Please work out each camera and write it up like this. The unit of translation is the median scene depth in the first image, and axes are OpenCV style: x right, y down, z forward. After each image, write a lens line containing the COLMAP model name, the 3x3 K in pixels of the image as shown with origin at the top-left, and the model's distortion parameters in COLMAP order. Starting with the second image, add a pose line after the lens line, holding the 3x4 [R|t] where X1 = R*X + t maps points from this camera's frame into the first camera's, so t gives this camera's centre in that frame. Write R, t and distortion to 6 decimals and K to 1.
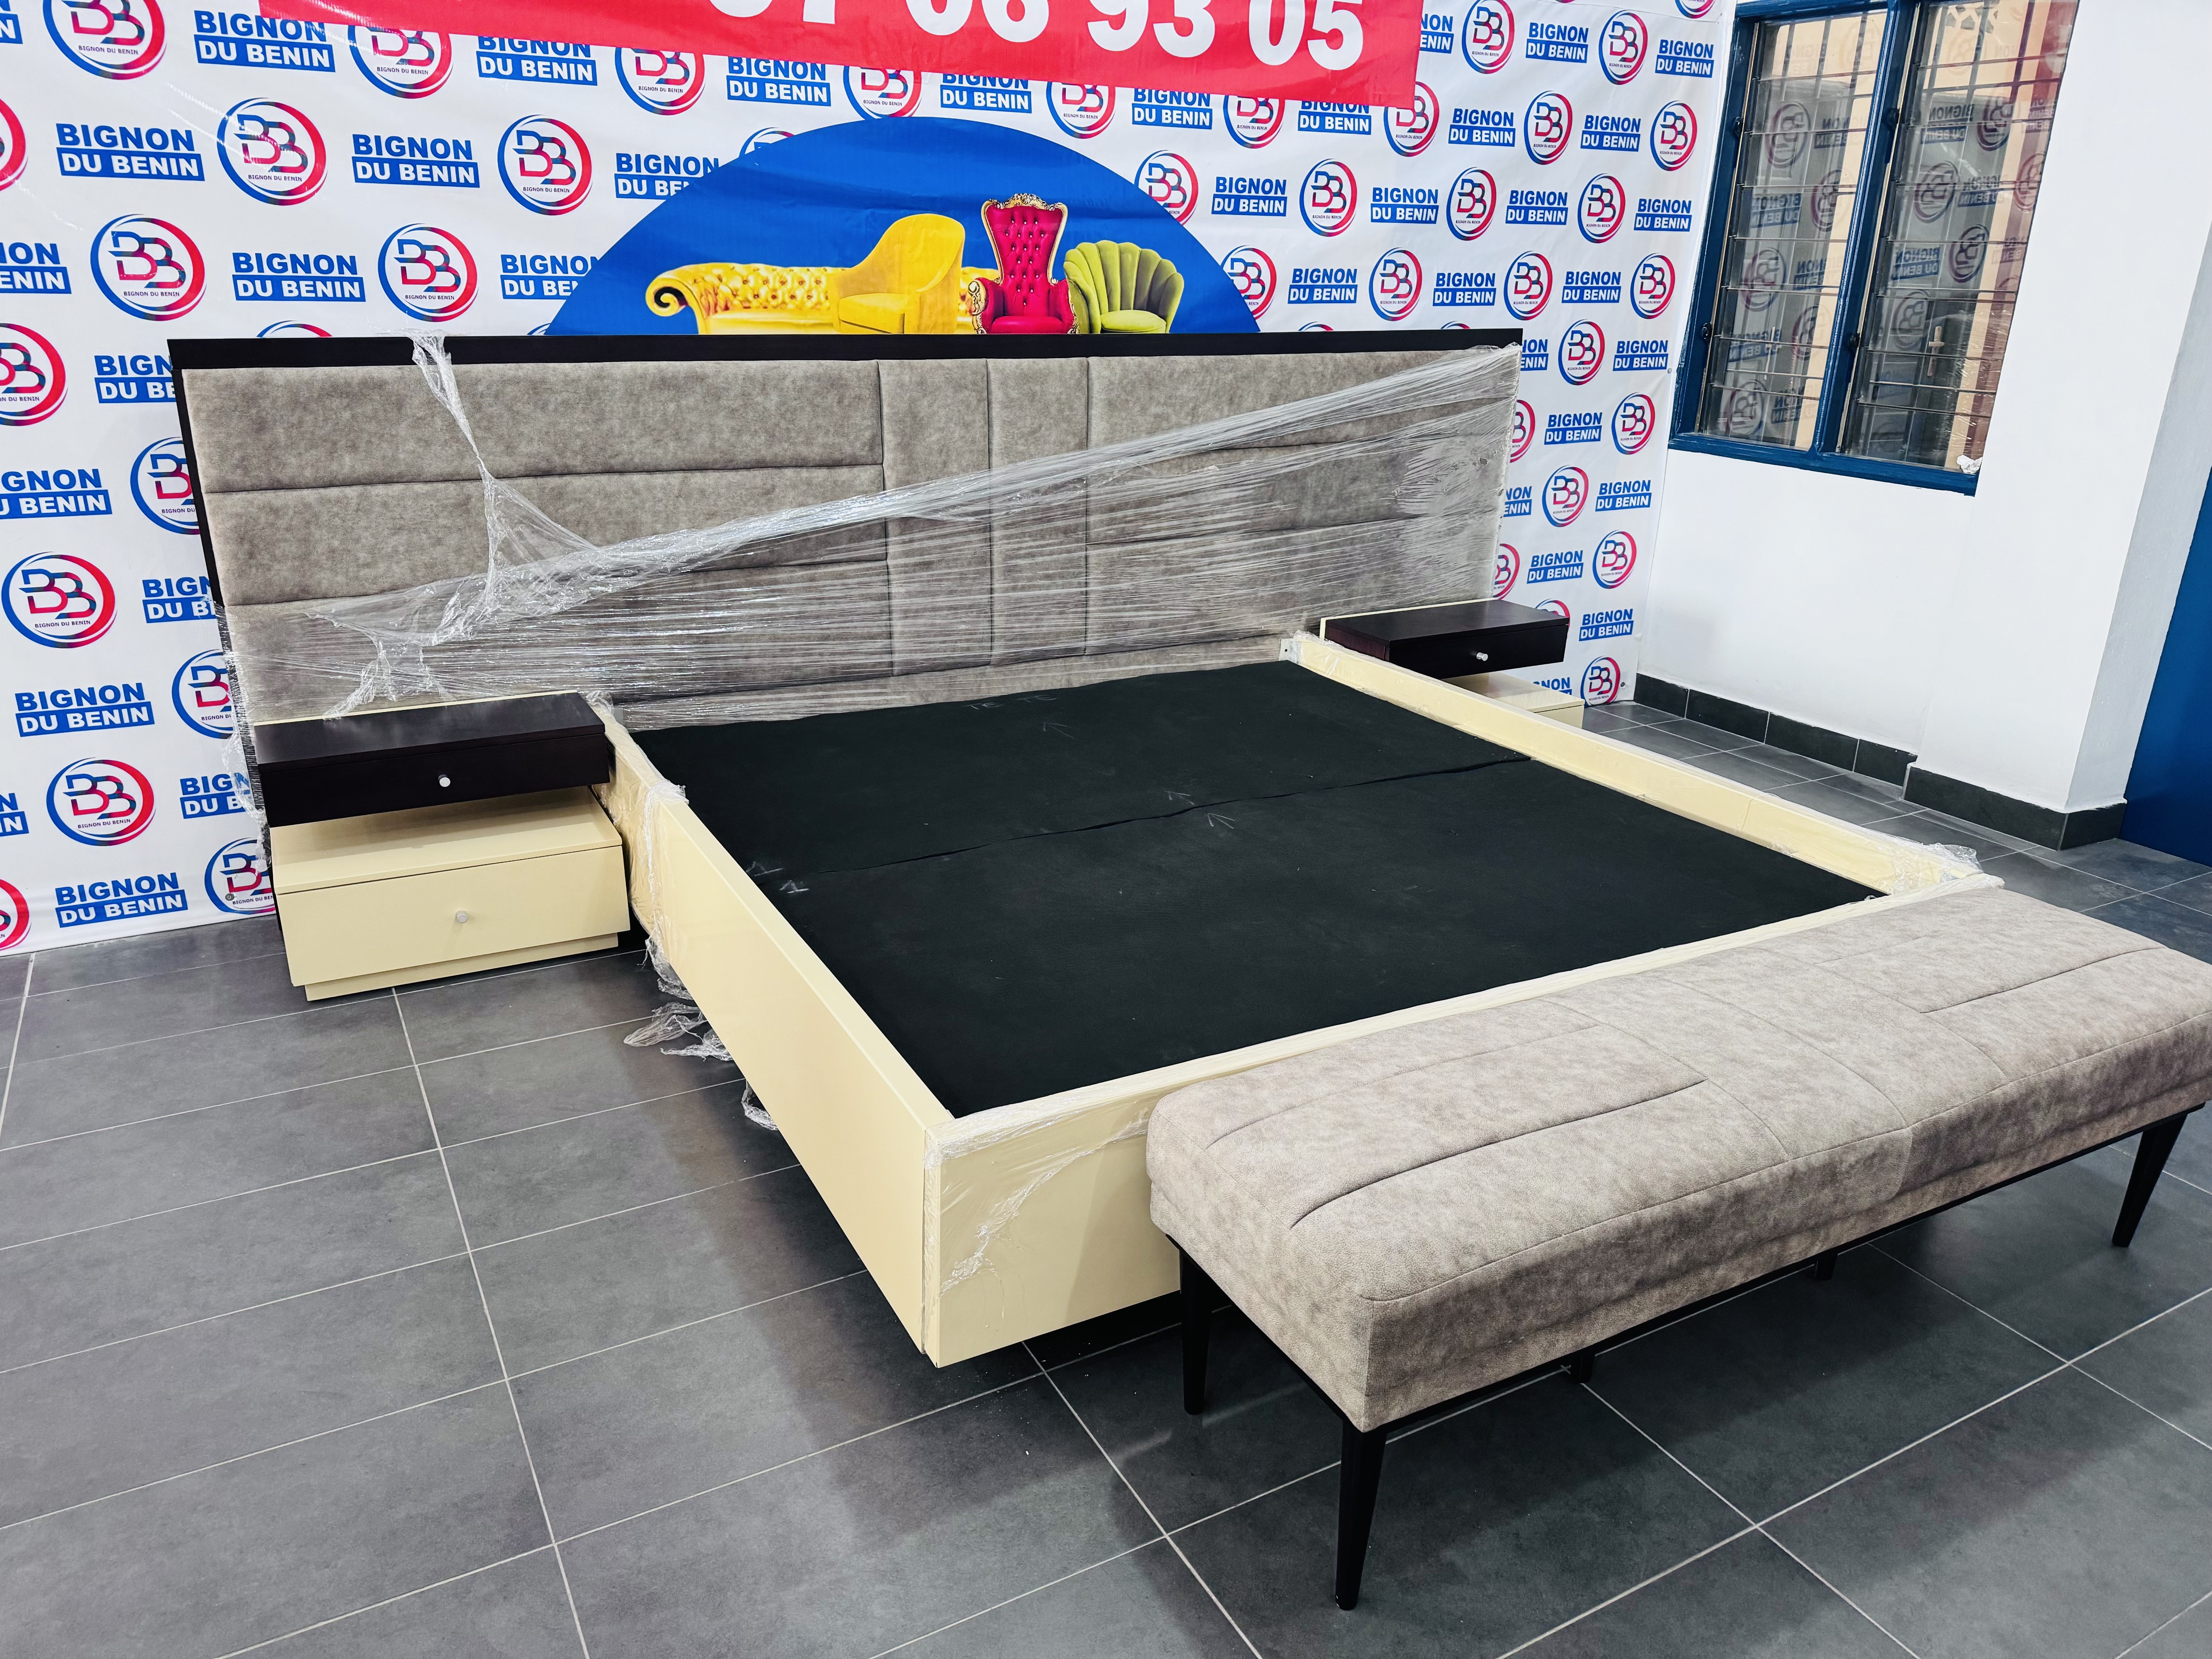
lens RADIAL K [[1533.5, 0, 1091.5], [0, 1533.5, 829.6], [0, 0, 1]] dist [0.008070, -0.021304]
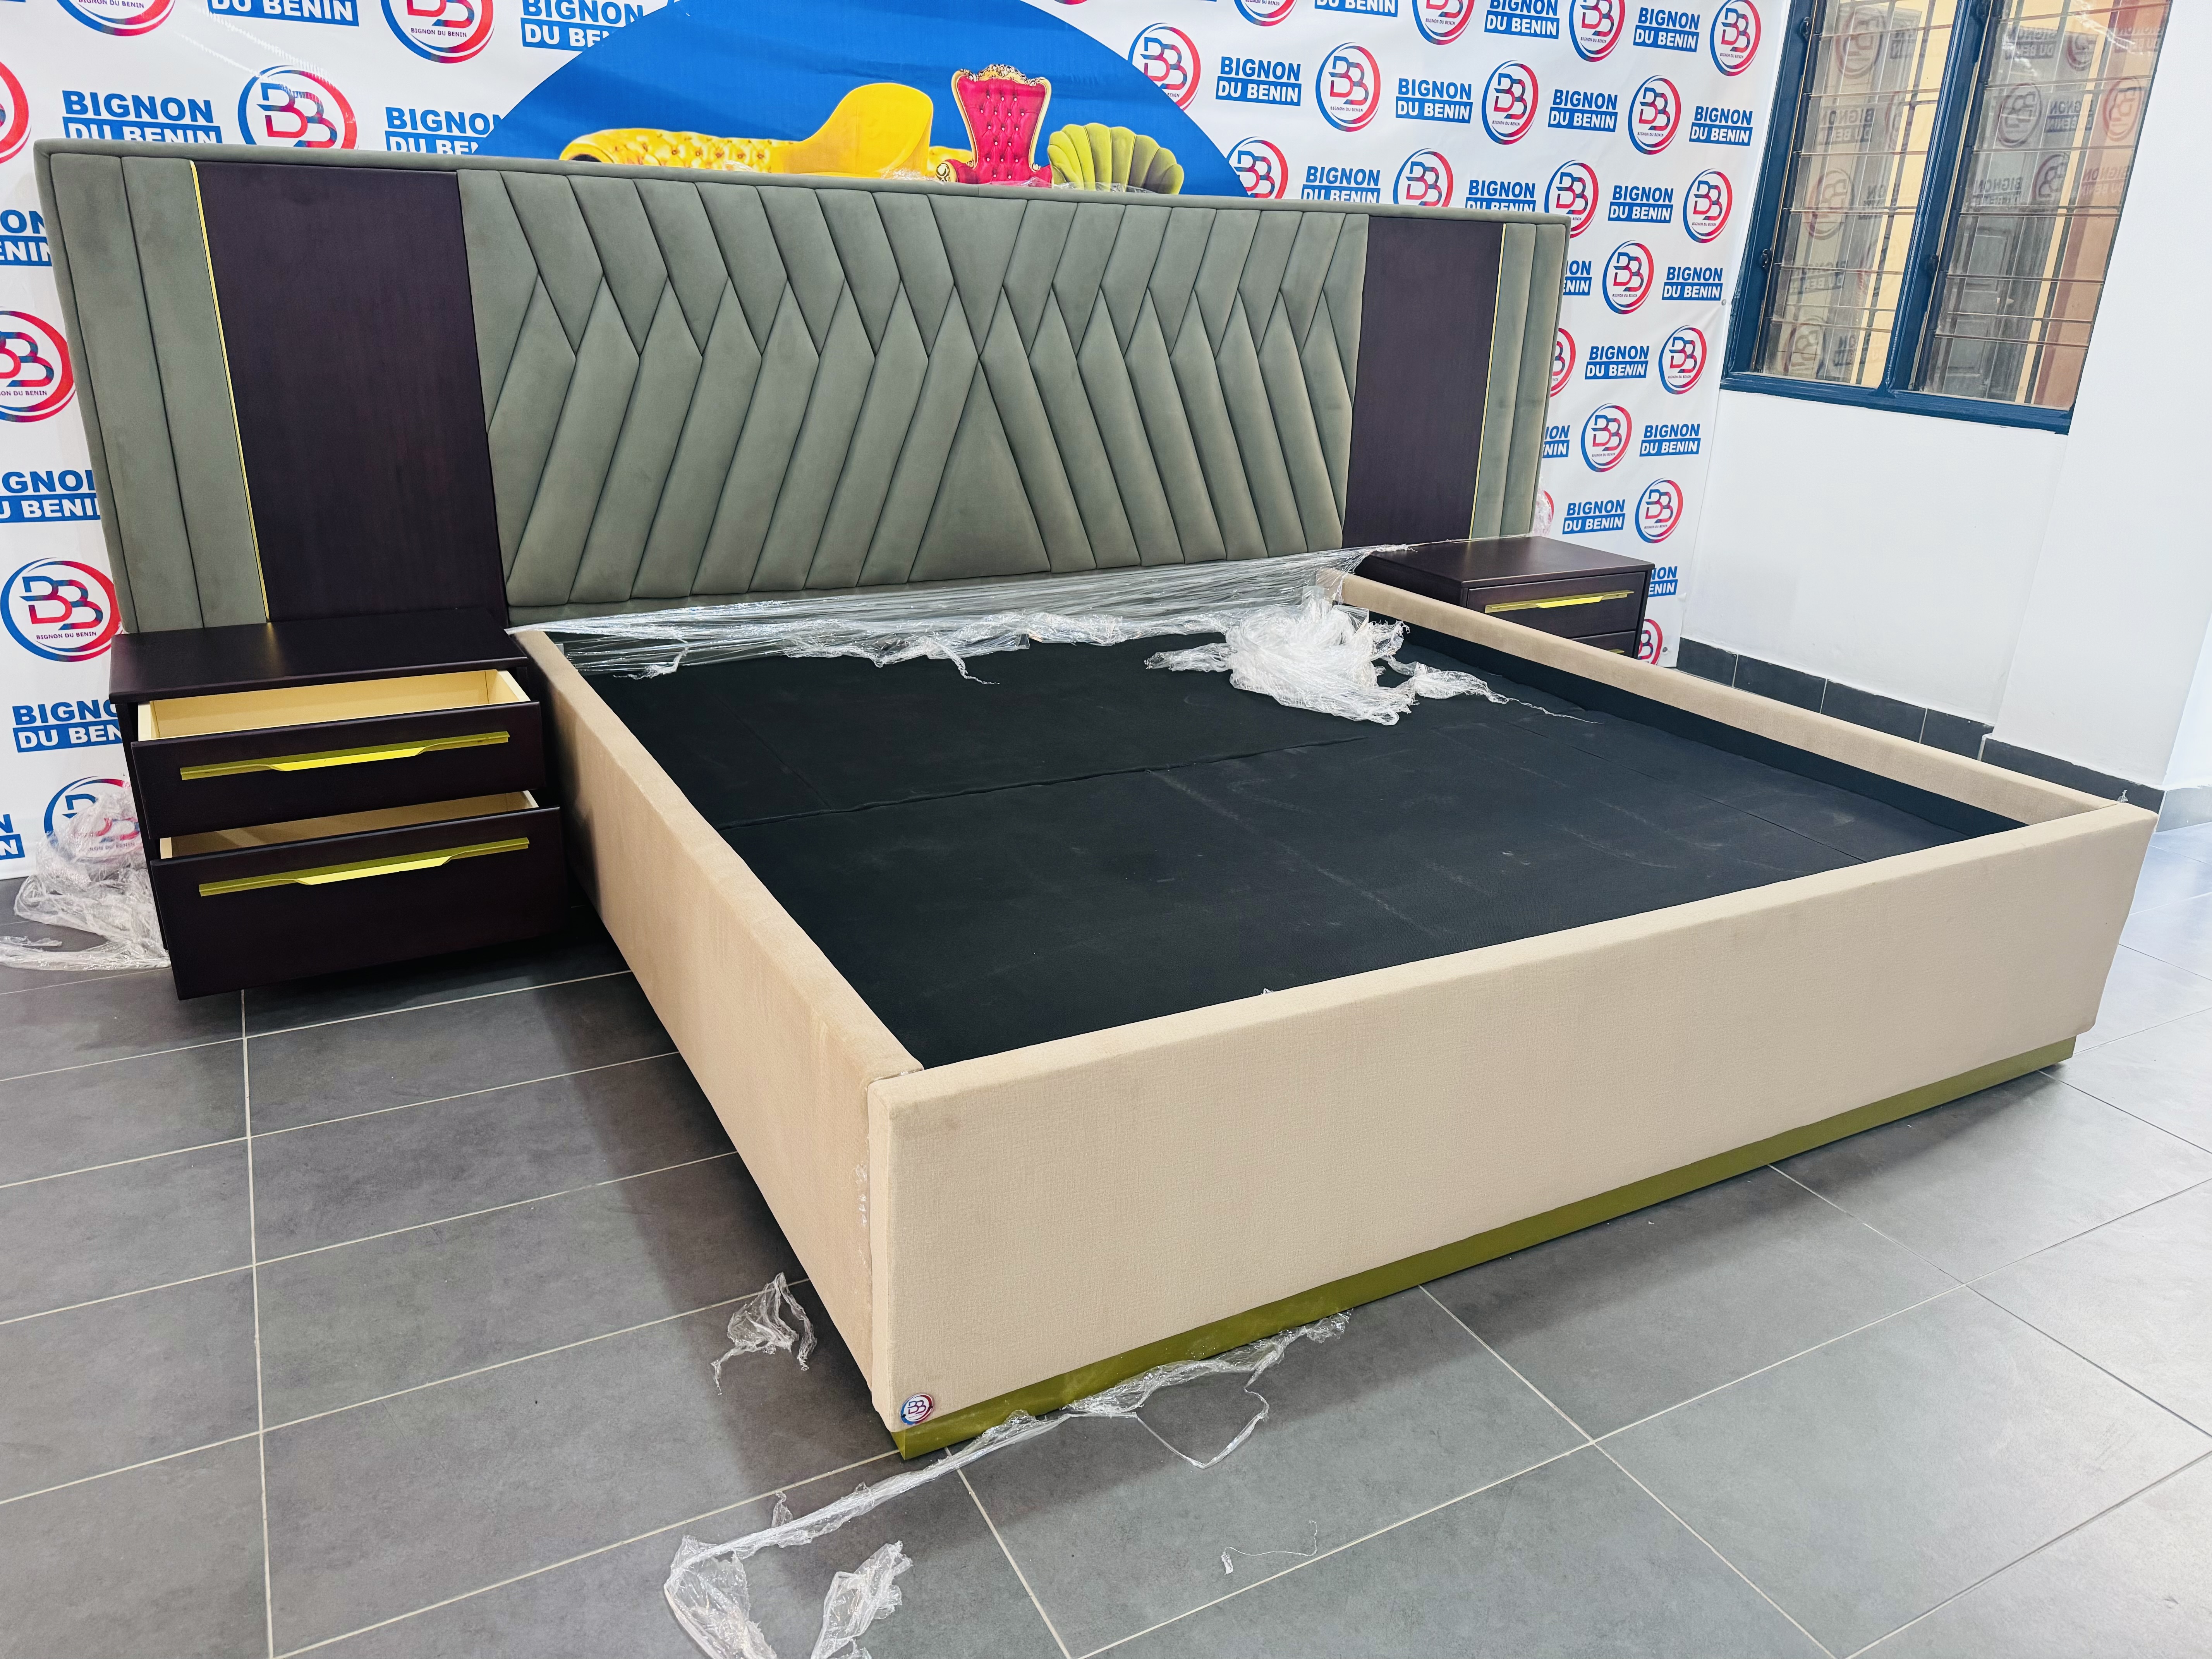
lens RADIAL K [[1533.5, 0, 1111.4], [0, 1533.5, 839.0], [0, 0, 1]] dist [0.008070, -0.021304]
pose [[0.999836, 0.017519, -0.004686, 0.030102], [-0.017459, 0.999767, 0.012658, 0.017026], [0.004906, -0.012574, 0.999909, 0.108951]]
